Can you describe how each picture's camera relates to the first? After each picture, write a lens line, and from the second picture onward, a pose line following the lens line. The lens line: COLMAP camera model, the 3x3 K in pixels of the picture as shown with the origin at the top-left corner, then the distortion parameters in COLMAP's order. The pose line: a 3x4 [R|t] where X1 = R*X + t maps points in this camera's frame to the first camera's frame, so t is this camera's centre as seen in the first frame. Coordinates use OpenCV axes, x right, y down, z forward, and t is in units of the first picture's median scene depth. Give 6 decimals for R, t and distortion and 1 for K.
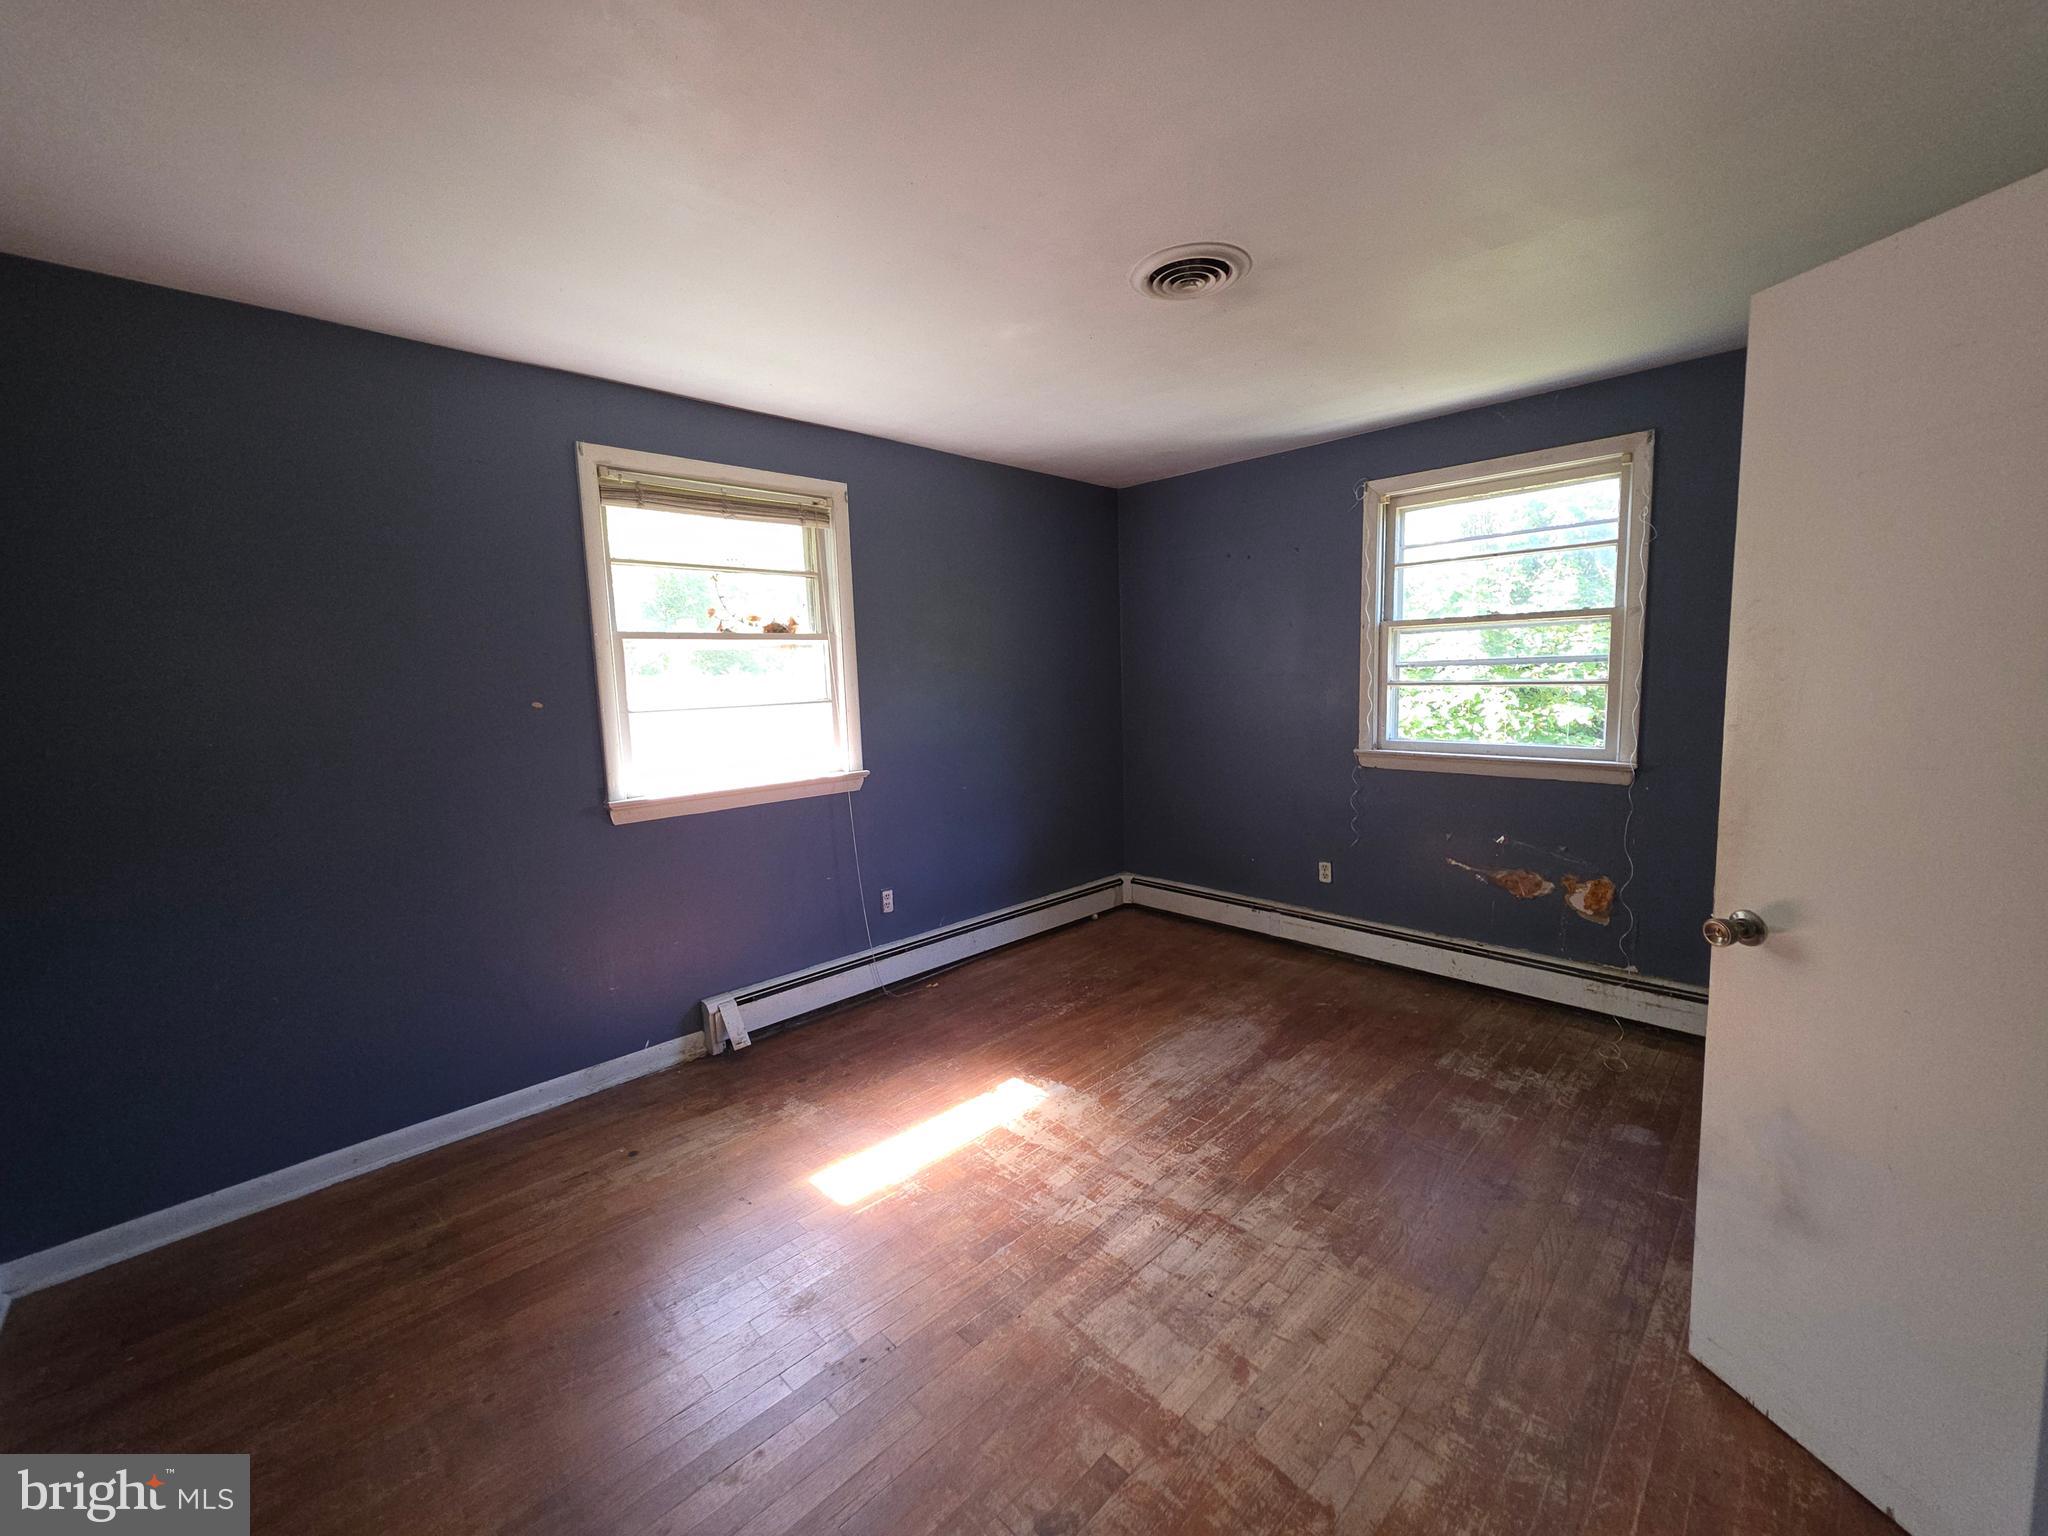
lens RADIAL K [[816.5, 0, 1013.1], [0, 816.5, 767.6], [0, 0, 1]] dist [0.004394, -0.001145]
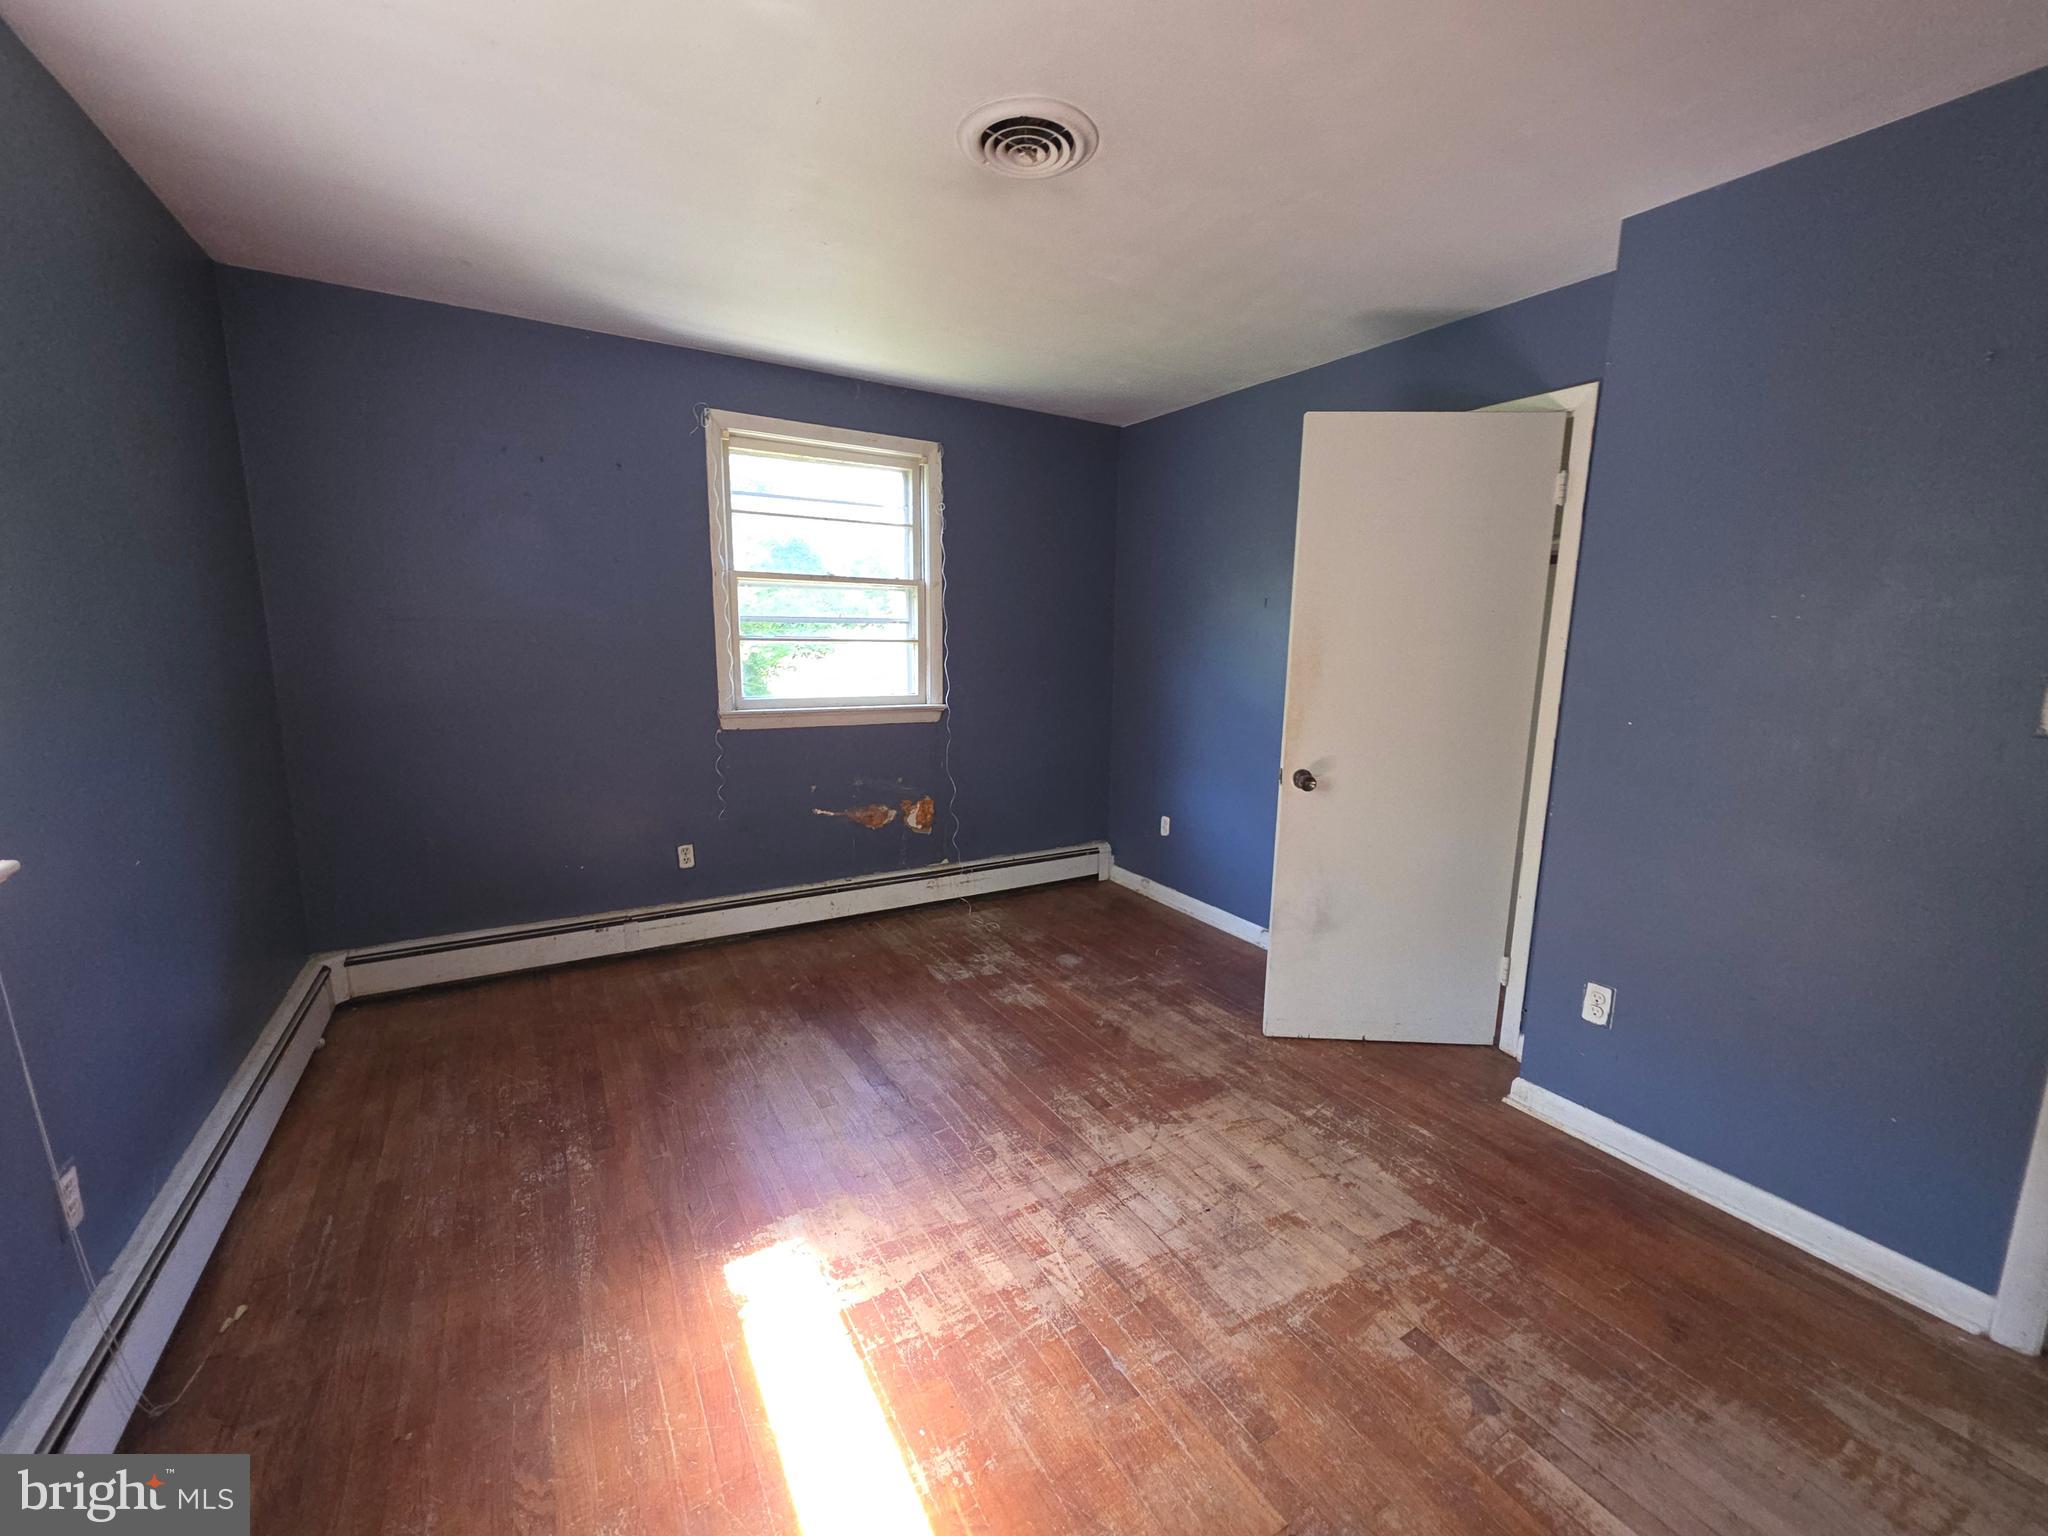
lens RADIAL K [[816.5, 0, 1015.6], [0, 816.5, 766.1], [0, 0, 1]] dist [0.004394, -0.001145]
pose [[0.229091, -0.128870, 0.964837, -0.479933], [0.089595, 0.989782, 0.110928, -0.041784], [-0.969273, 0.061032, 0.238296, 0.595403]]
